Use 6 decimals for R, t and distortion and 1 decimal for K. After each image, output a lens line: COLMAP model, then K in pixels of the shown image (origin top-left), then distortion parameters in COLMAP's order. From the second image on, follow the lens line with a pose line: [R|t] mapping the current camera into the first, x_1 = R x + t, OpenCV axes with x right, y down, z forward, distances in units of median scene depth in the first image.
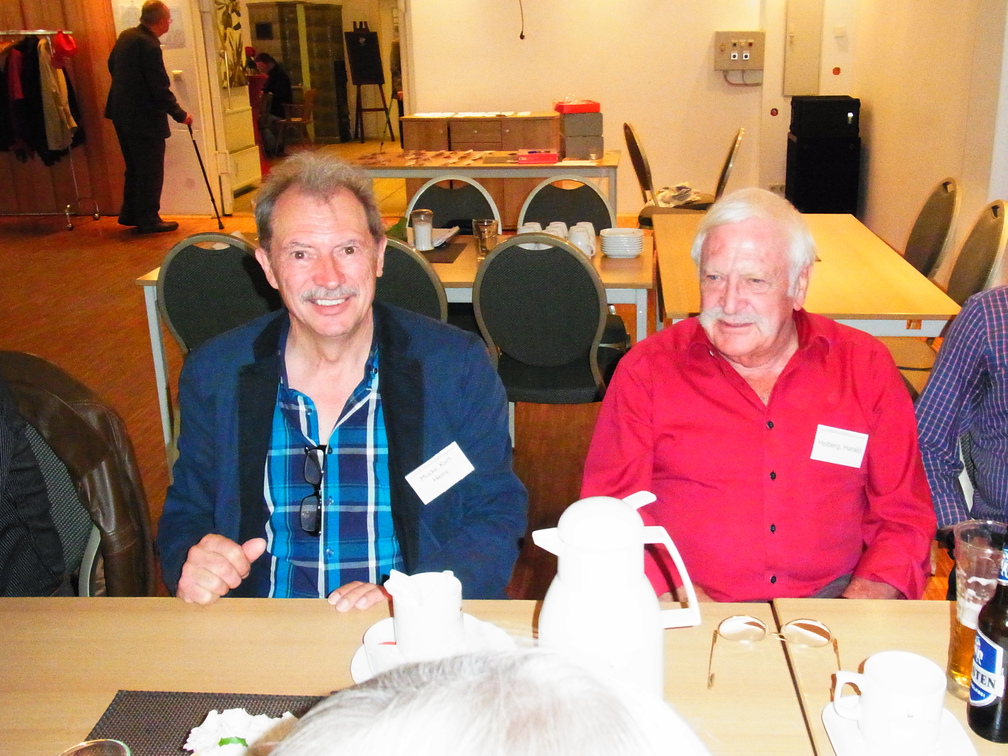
lens RADIAL K [[1018.3, 0, 504.7], [0, 1018.3, 336.8], [0, 0, 1]] dist [0.008656, 0.005394]
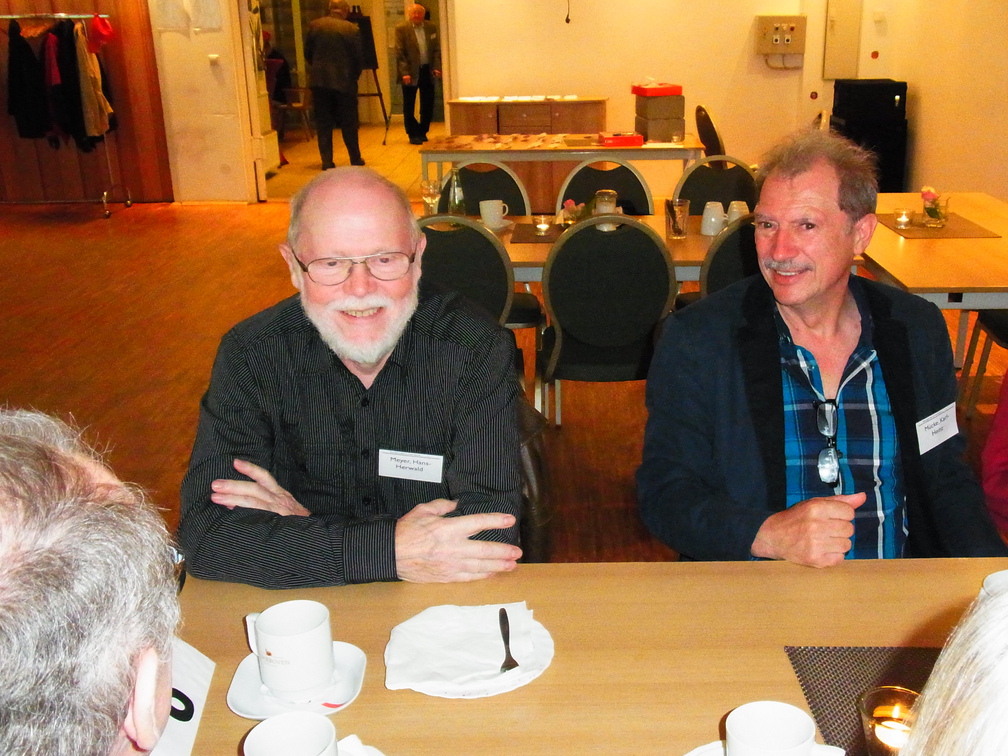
lens RADIAL K [[997.0, 0, 504.0], [0, 997.0, 378.0], [0, 0, 1]] dist [0.001446, -0.000378]
pose [[0.998248, -0.018642, 0.056149, -0.109252], [0.015437, 0.998256, 0.056973, 0.003266], [-0.057113, -0.056006, 0.996796, -0.006369]]
